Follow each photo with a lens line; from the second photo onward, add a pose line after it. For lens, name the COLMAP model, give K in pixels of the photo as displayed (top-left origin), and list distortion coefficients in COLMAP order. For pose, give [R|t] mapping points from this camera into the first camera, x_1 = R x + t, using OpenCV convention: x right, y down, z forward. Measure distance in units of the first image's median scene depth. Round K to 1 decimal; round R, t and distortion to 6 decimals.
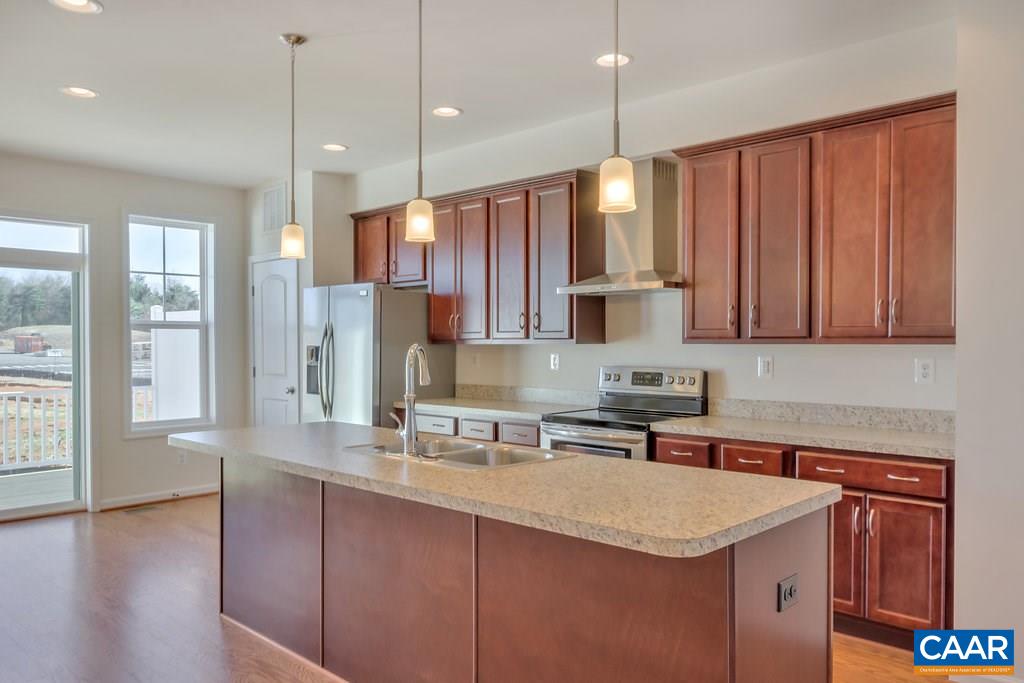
lens RADIAL K [[768.0, 0, 502.7], [0, 768.0, 343.4], [0, 0, 1]] dist [0.015436, -0.000828]
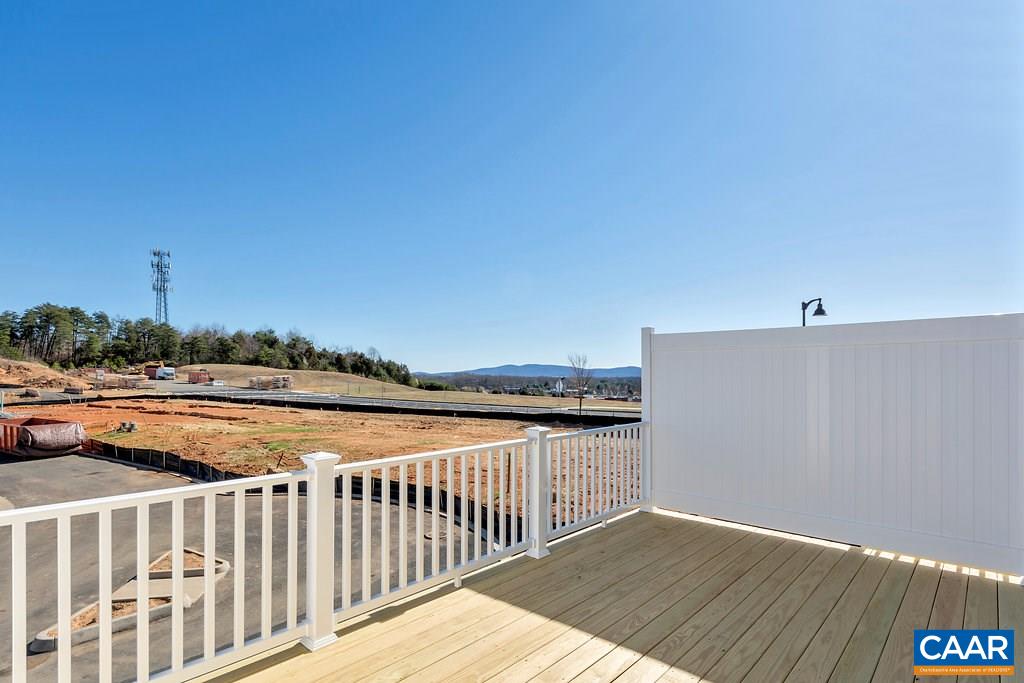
lens RADIAL K [[505.1, 0, 537.3], [0, 505.1, 378.8], [0, 0, 1]] dist [-0.017183, 0.000252]
pose [[0.998251, 0.000755, 0.059108, -0.052365], [-0.000987, 0.999992, 0.003901, 0.000402], [-0.059105, -0.003953, 0.998244, 0.038805]]
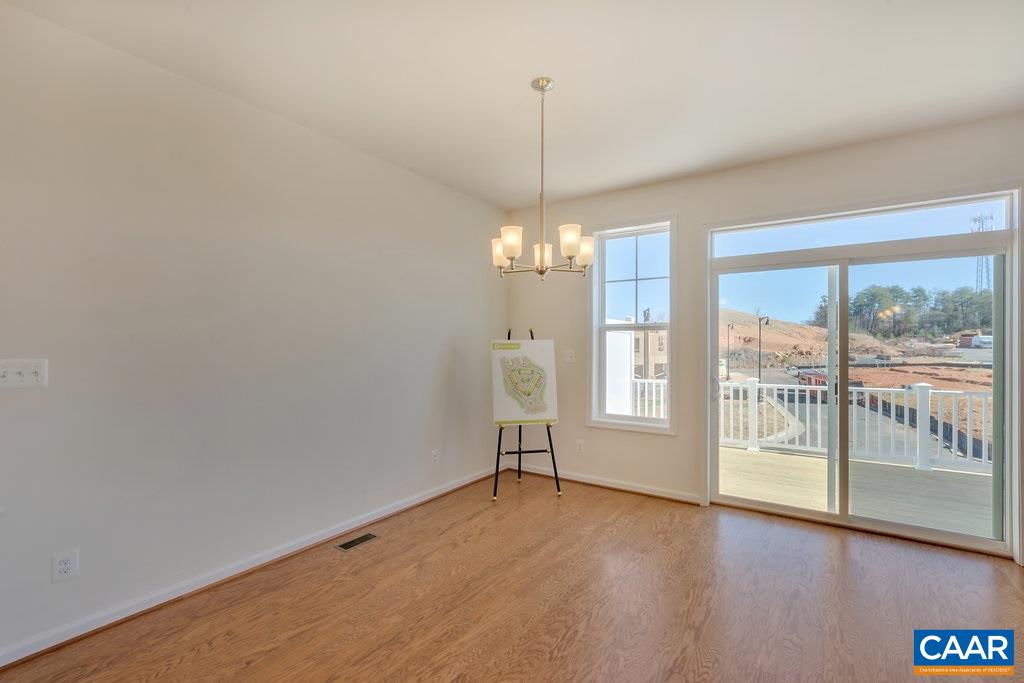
lens RADIAL K [[464.3, 0, 516.7], [0, 464.3, 347.9], [0, 0, 1]] dist [0.017156, 0.000285]
pose [[0.181628, 0.007884, -0.983336, -0.010524], [-0.001436, 0.999969, 0.007753, 0.000103], [0.983366, 0.000004, 0.181634, 0.027416]]
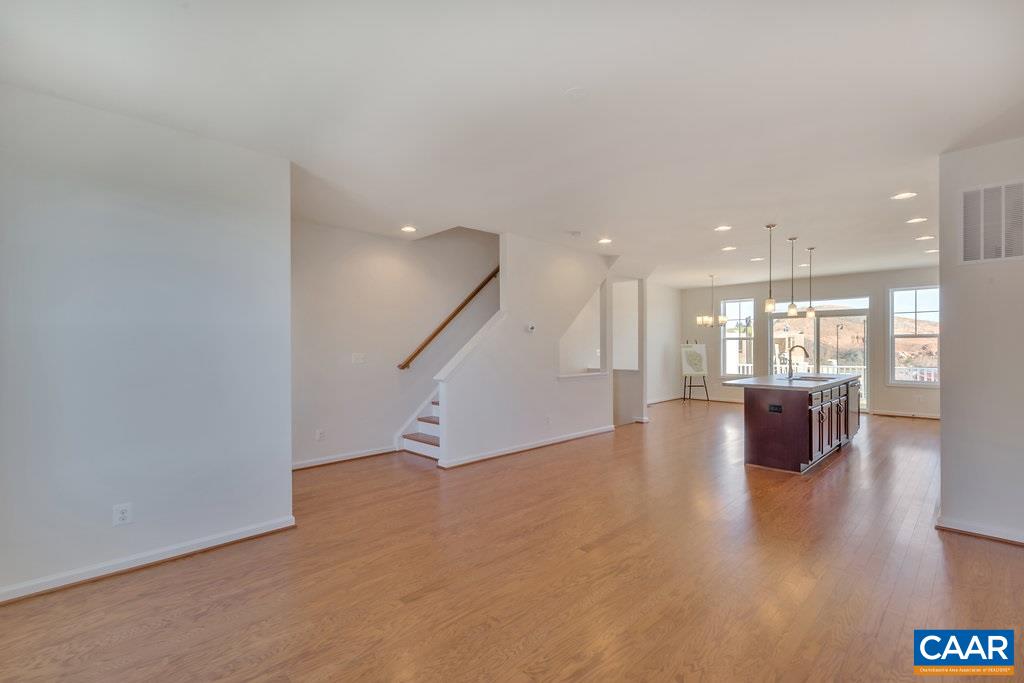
lens RADIAL K [[464.3, 0, 514.3], [0, 464.3, 346.5], [0, 0, 1]] dist [0.017156, 0.000285]
pose [[-0.008986, 0.002495, -0.999957, 0.062247], [0.002591, 0.999994, 0.002472, -0.000101], [0.999956, -0.002568, -0.008992, -0.007285]]
